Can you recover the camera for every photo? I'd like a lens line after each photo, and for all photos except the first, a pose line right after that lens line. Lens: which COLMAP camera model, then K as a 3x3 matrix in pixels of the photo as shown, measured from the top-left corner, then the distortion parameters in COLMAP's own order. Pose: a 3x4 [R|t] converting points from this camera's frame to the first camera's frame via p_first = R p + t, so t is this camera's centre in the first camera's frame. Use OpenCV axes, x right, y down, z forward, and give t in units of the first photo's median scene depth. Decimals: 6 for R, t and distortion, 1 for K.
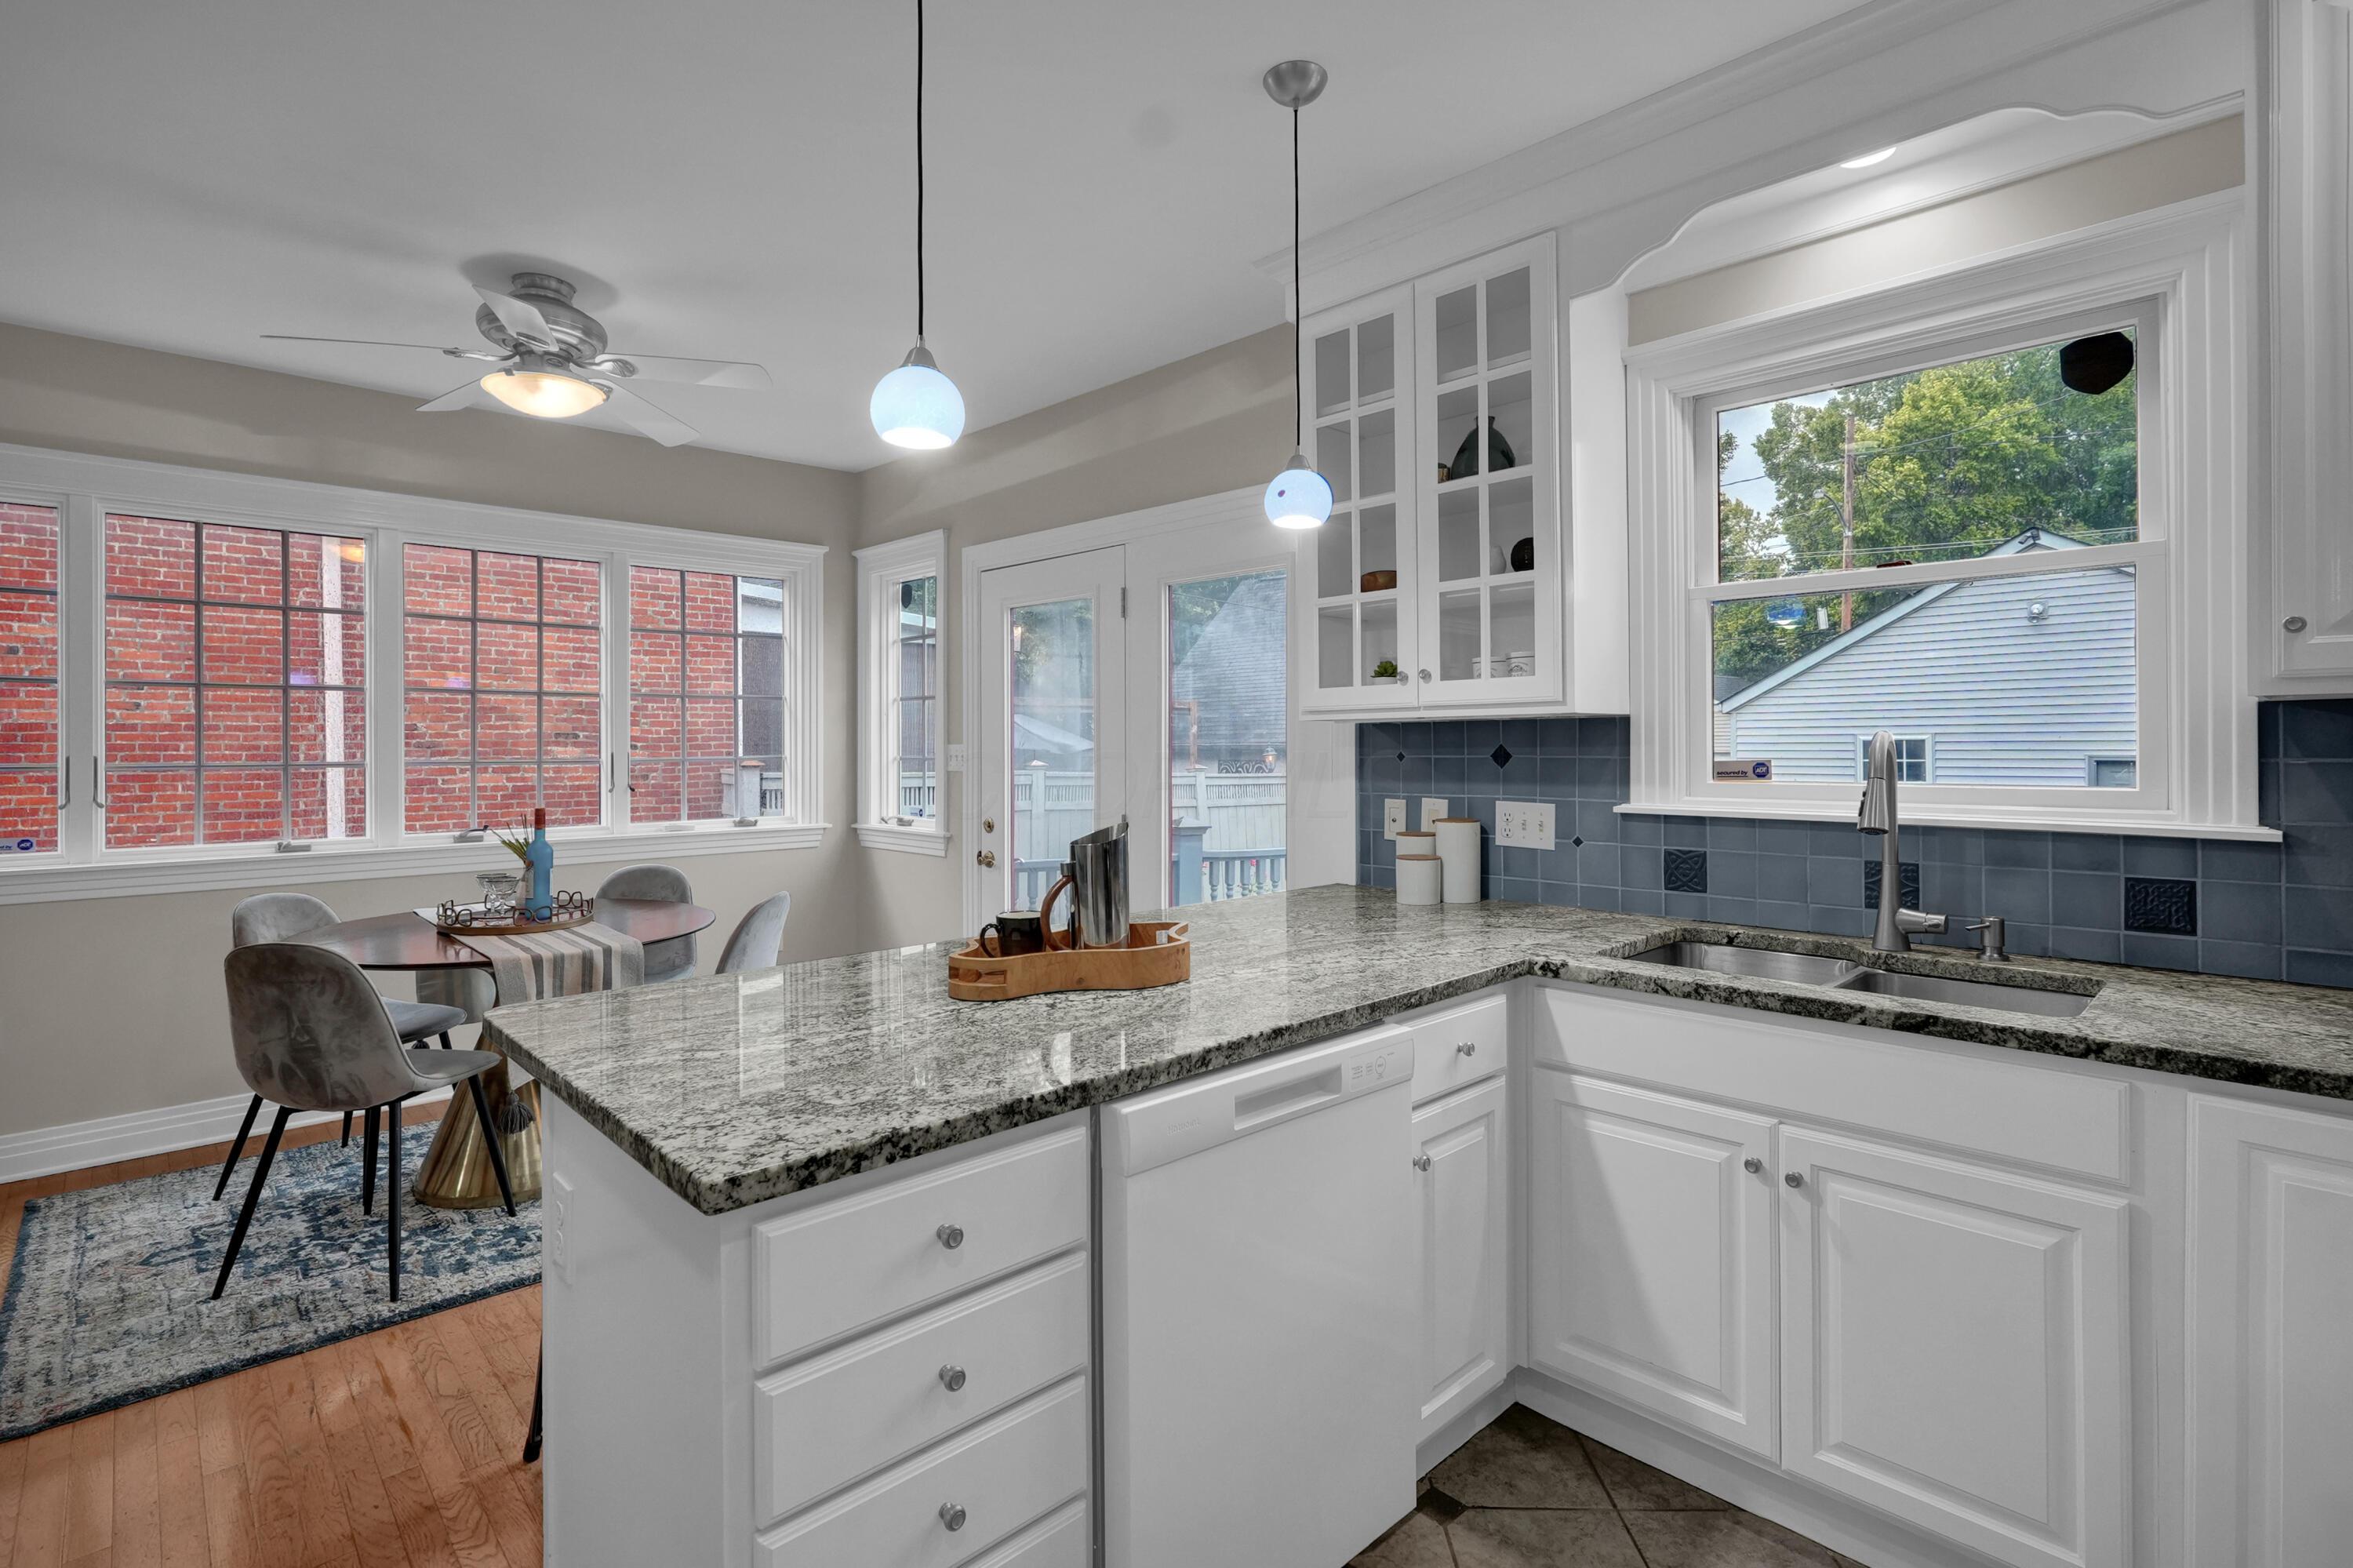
lens RADIAL K [[1098.3, 0, 1153.4], [0, 1098.3, 744.3], [0, 0, 1]] dist [-0.020184, 0.008147]
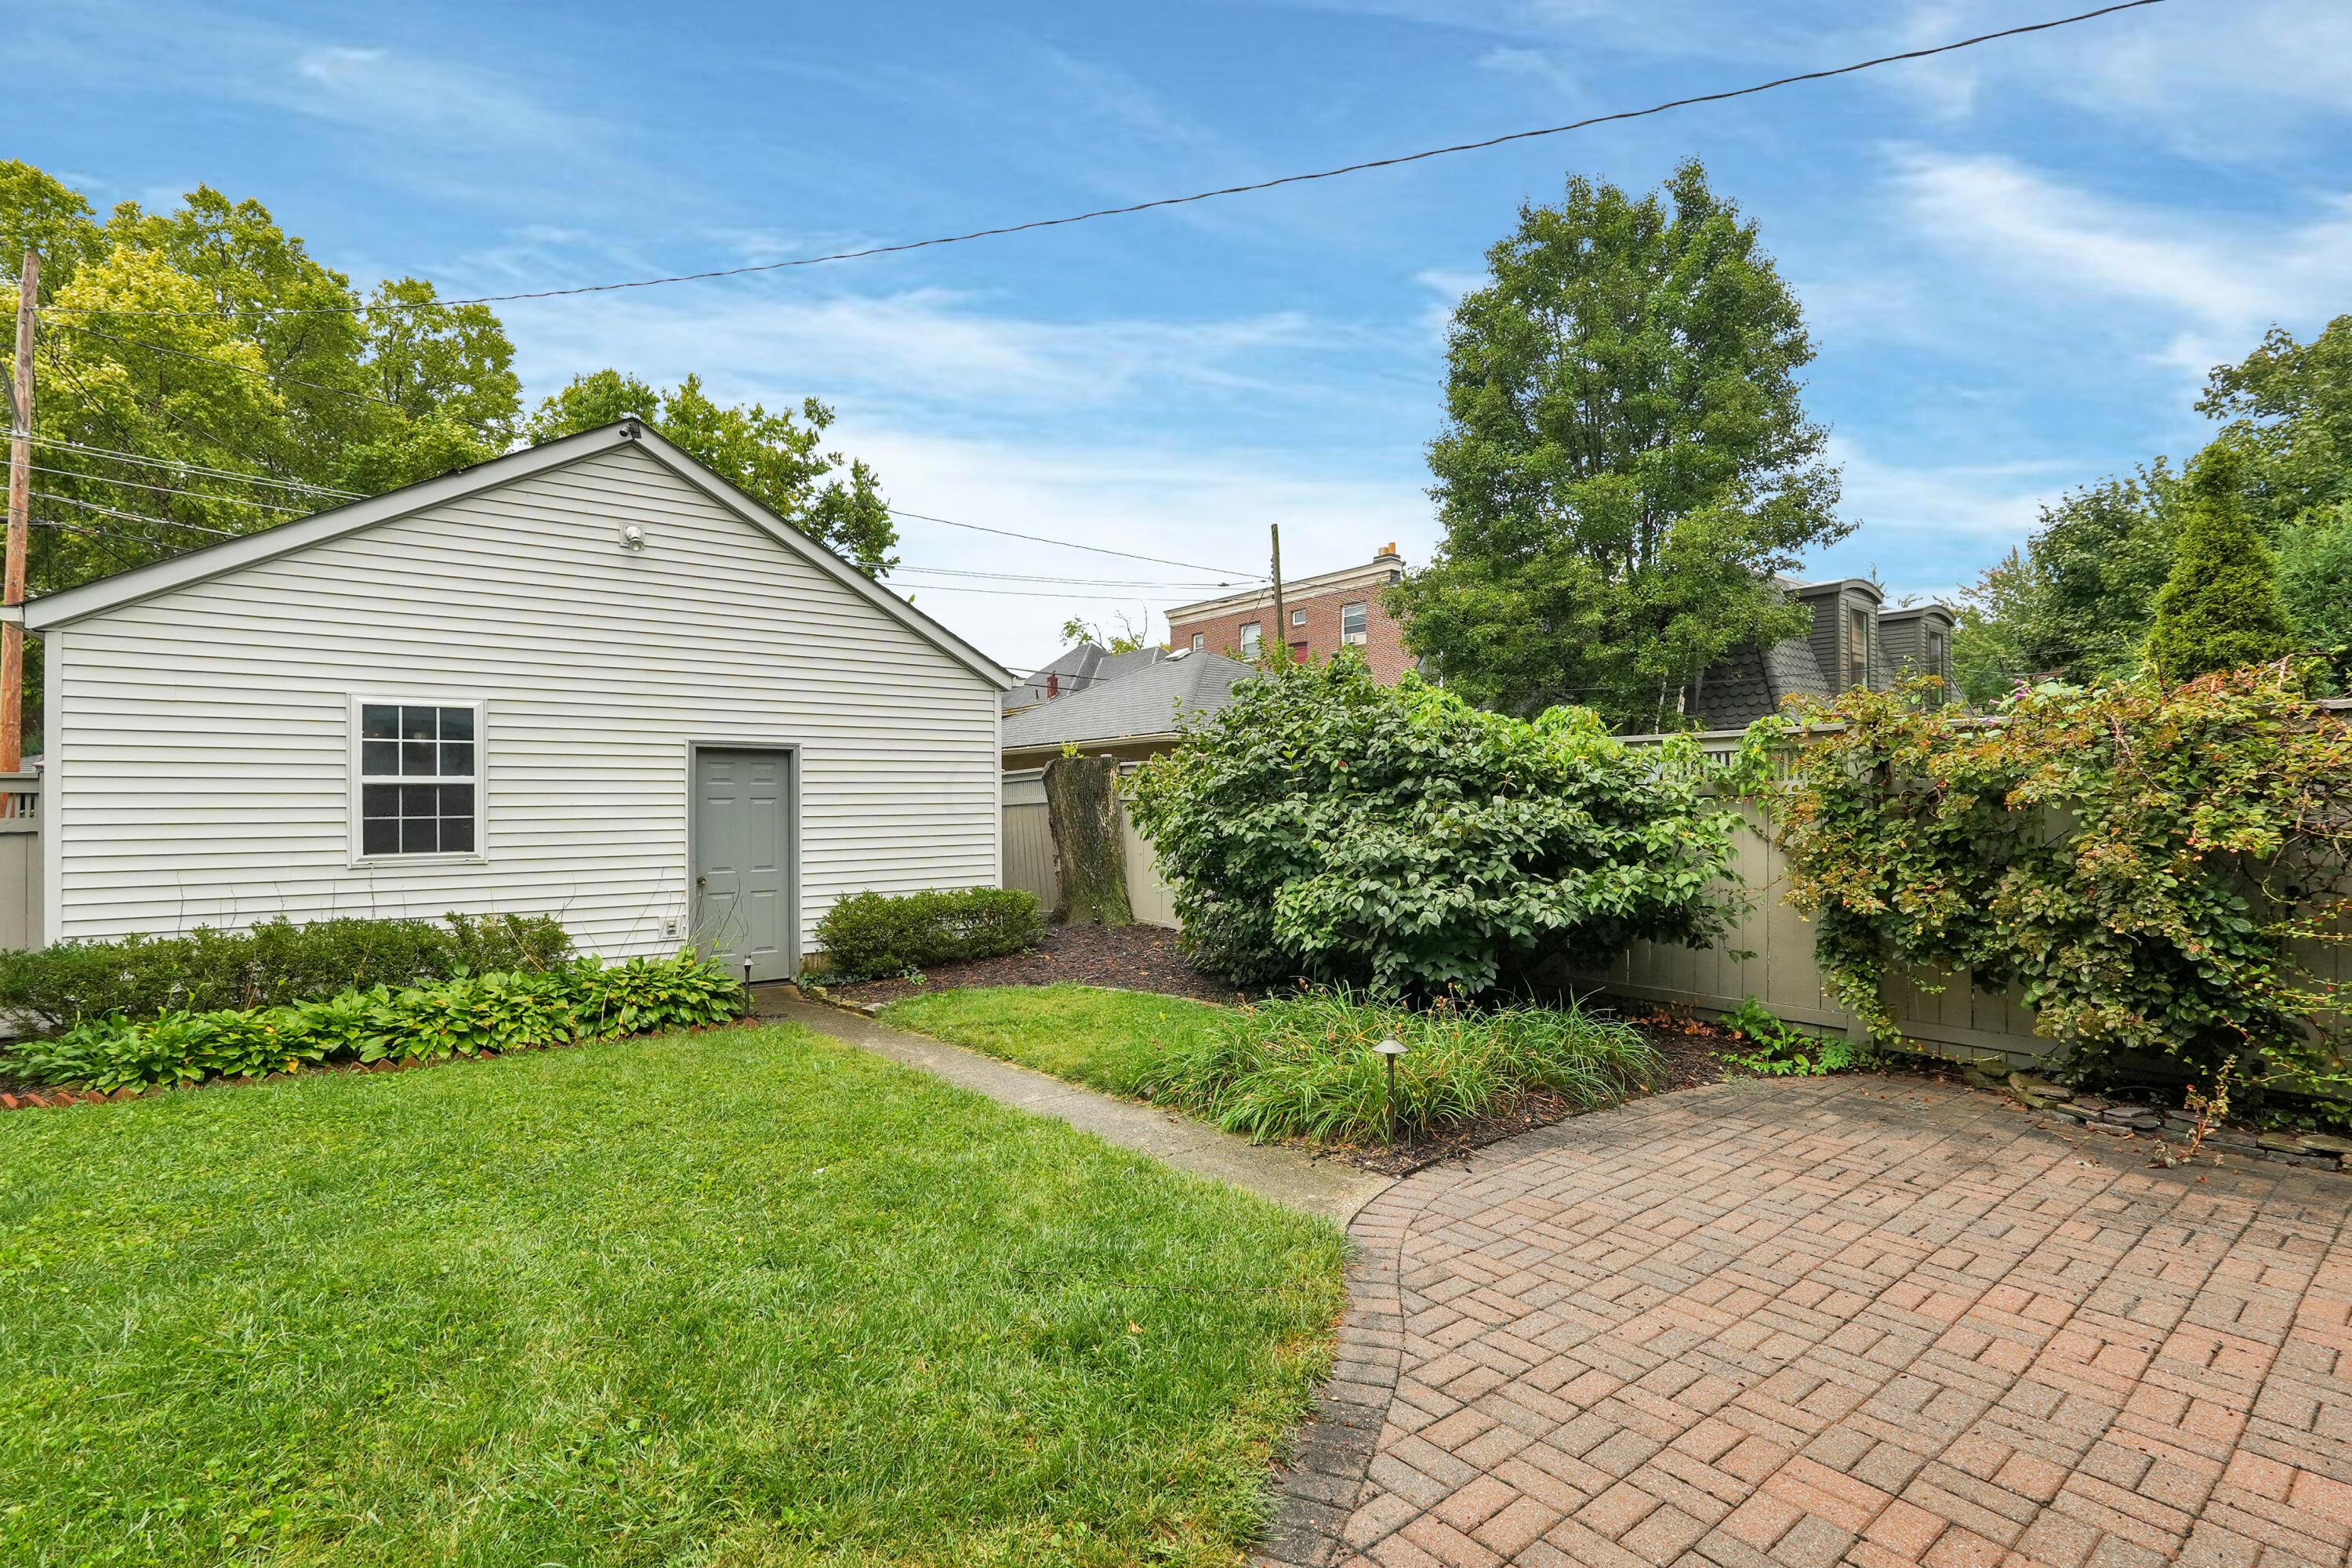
lens RADIAL K [[1097.8, 0, 1185.9], [0, 1097.8, 795.6], [0, 0, 1]] dist [-0.020184, 0.008147]
pose [[0.090493, 0.016694, 0.995757, 0.241856], [0.001133, 0.999857, -0.016866, 0.105473], [-0.995896, 0.002655, 0.090461, 1.016941]]
